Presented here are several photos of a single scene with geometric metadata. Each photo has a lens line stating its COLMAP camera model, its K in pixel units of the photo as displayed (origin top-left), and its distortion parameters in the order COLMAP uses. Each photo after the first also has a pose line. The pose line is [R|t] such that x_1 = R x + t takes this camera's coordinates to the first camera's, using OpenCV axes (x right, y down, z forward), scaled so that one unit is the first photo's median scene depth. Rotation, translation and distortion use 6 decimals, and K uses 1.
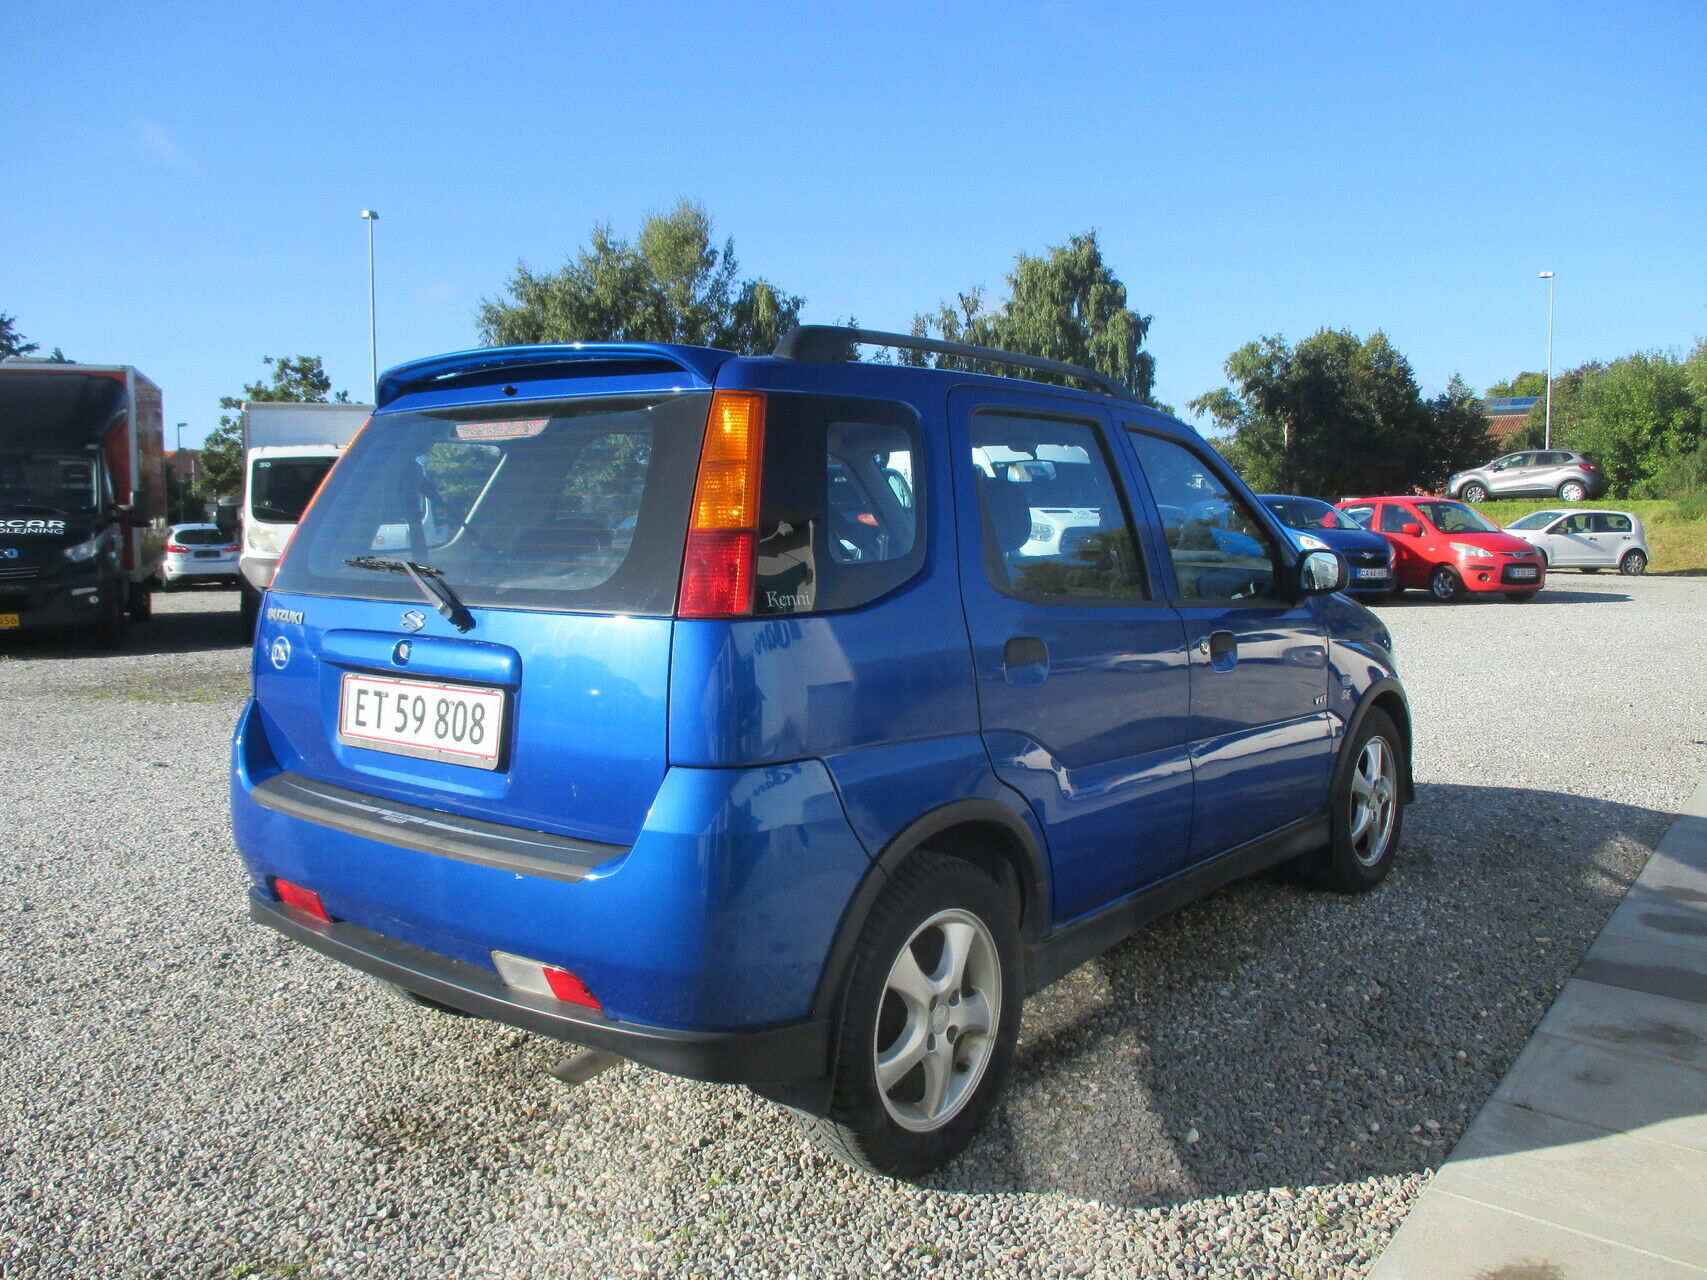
lens RADIAL K [[1448.3, 0, 853.5], [0, 1448.3, 640.0], [0, 0, 1]] dist [-0.009664, -0.003903]
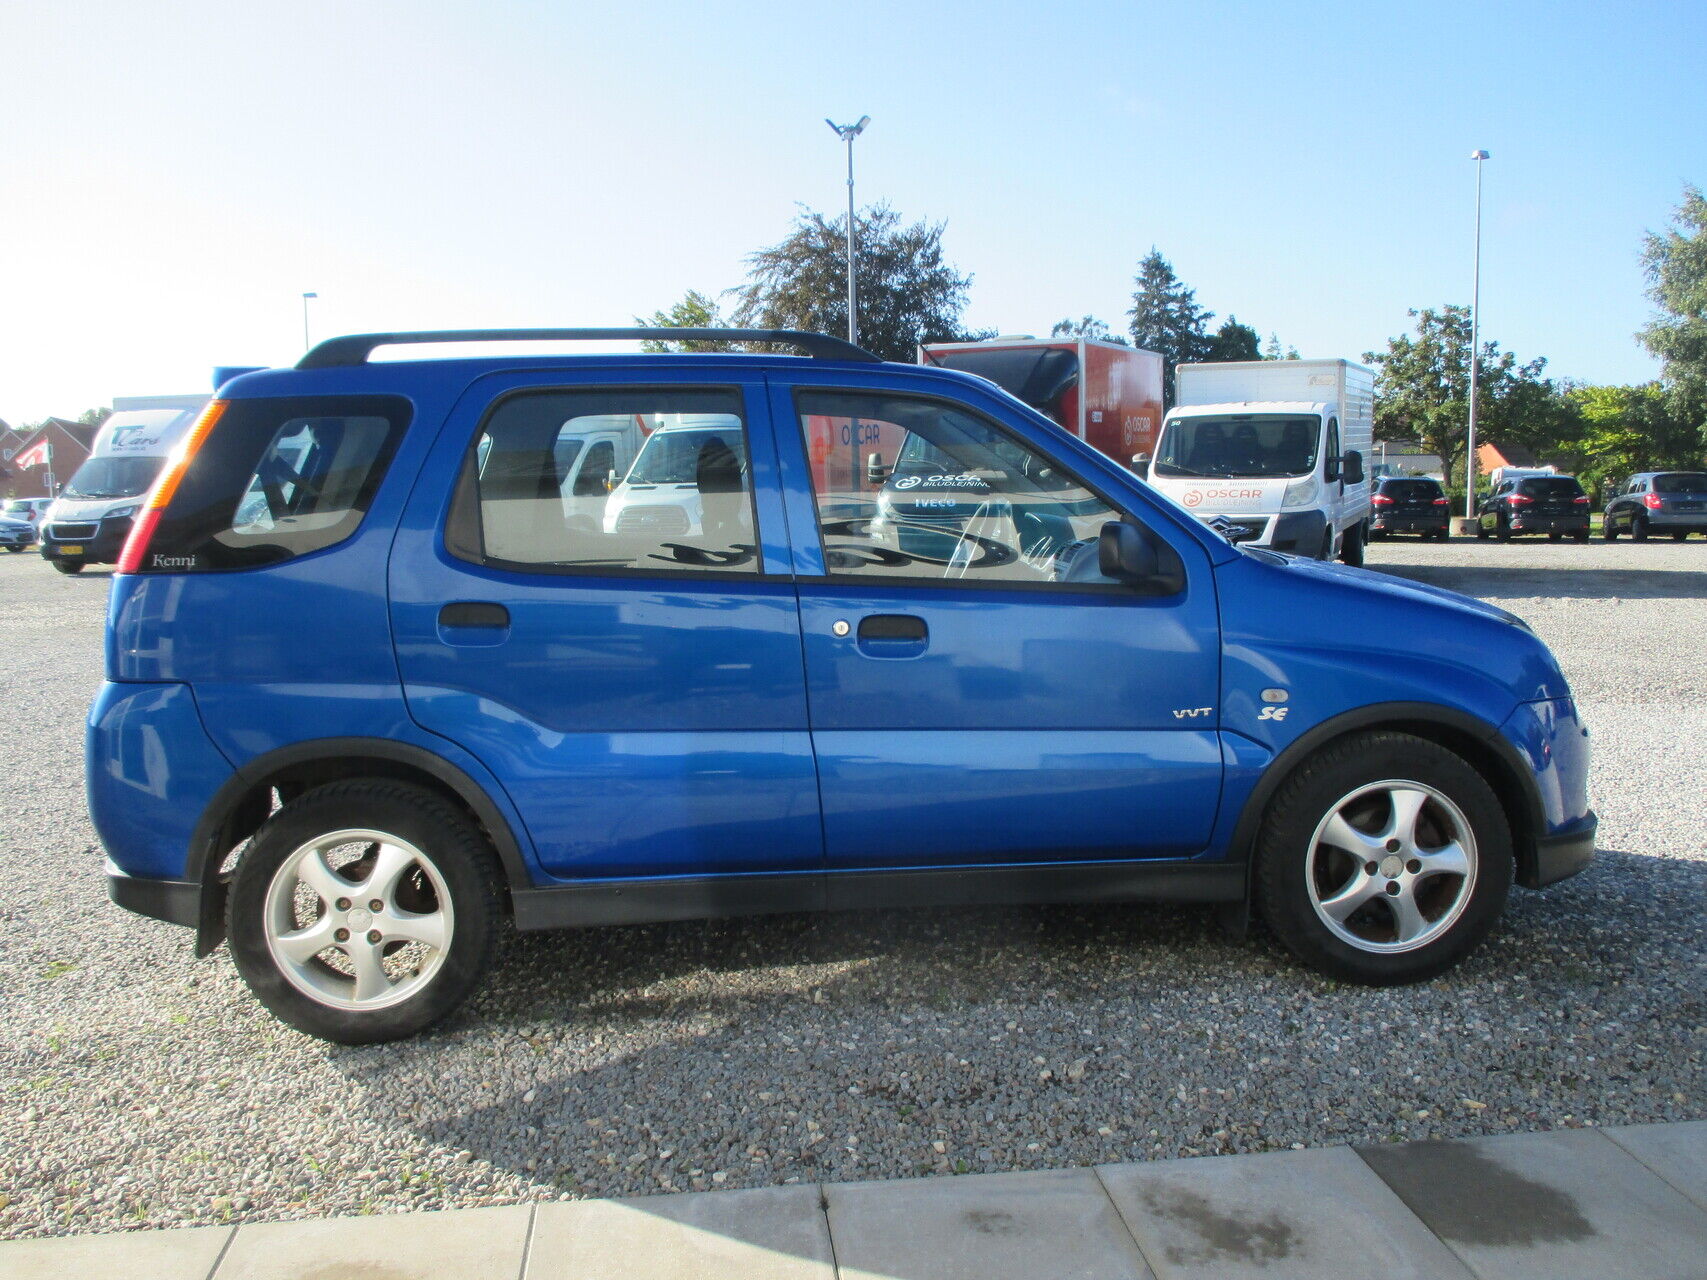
lens RADIAL K [[1452.9, 0, 857.3], [0, 1452.9, 684.2], [0, 0, 1]] dist [-0.008746, -0.100517]
pose [[0.689071, 0.107012, -0.716749, 0.211256], [-0.061822, 0.994112, 0.088988, -0.010697], [0.722052, -0.017008, 0.691630, 0.087894]]
